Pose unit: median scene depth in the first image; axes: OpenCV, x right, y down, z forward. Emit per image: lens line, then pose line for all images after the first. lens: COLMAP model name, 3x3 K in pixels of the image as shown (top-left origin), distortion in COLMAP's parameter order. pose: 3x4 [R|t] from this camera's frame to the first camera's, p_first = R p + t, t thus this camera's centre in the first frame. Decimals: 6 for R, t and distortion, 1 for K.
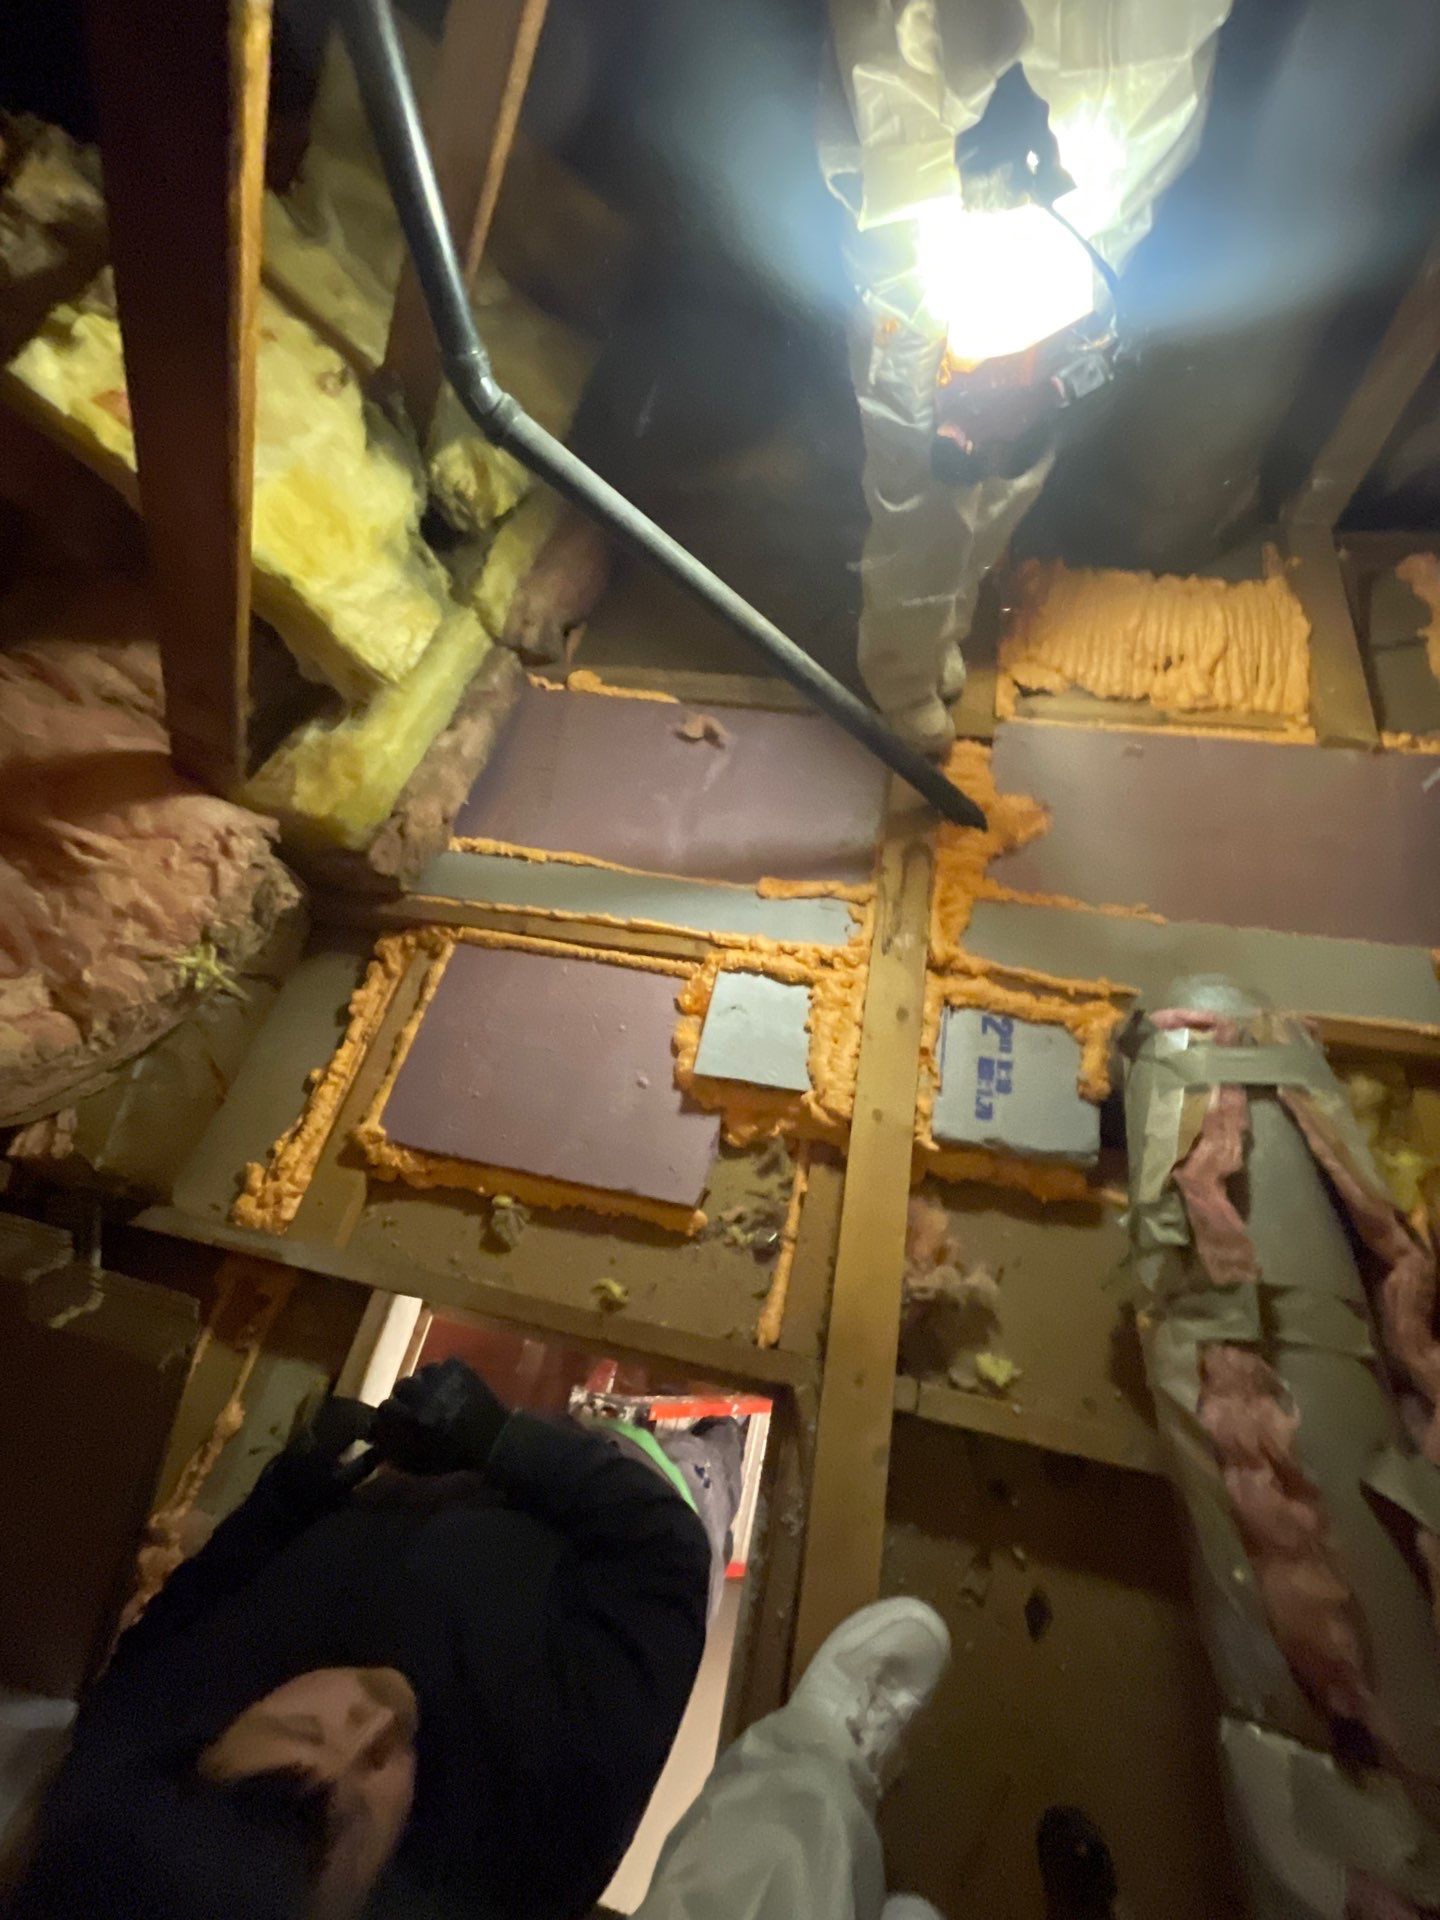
lens RADIAL K [[755.3, 0, 722.8], [0, 755.3, 955.4], [0, 0, 1]] dist [-0.017655, 0.000666]
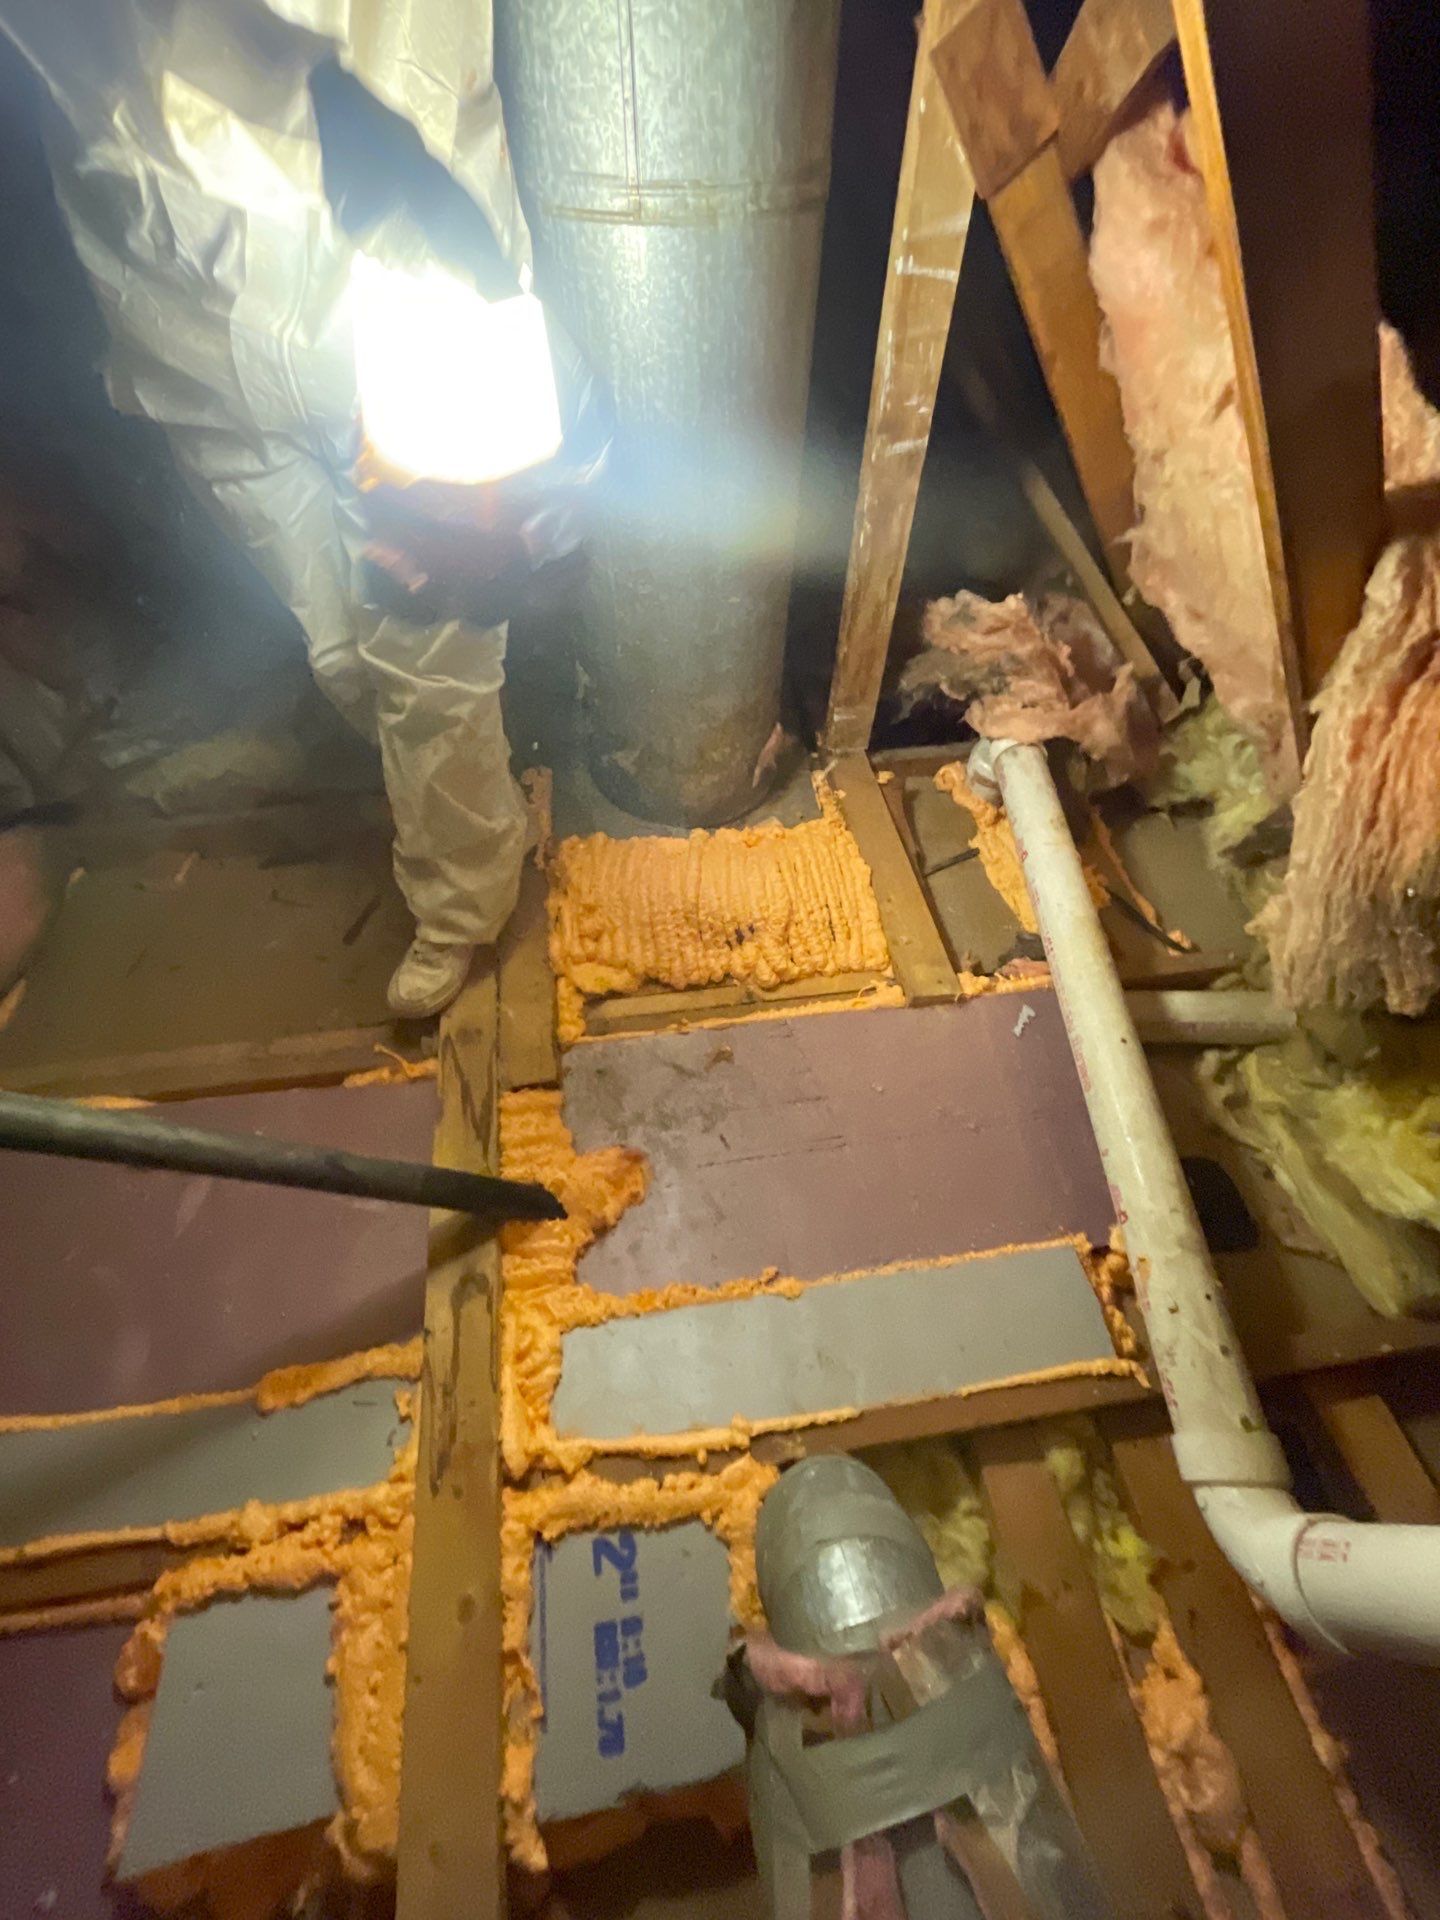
lens RADIAL K [[755.3, 0, 722.8], [0, 755.3, 955.4], [0, 0, 1]] dist [-0.017655, 0.000666]
pose [[0.924957, -0.213117, 0.314700, 0.340675], [0.263099, 0.956572, -0.125493, -0.306925], [-0.274288, 0.198873, 0.940859, 0.202012]]
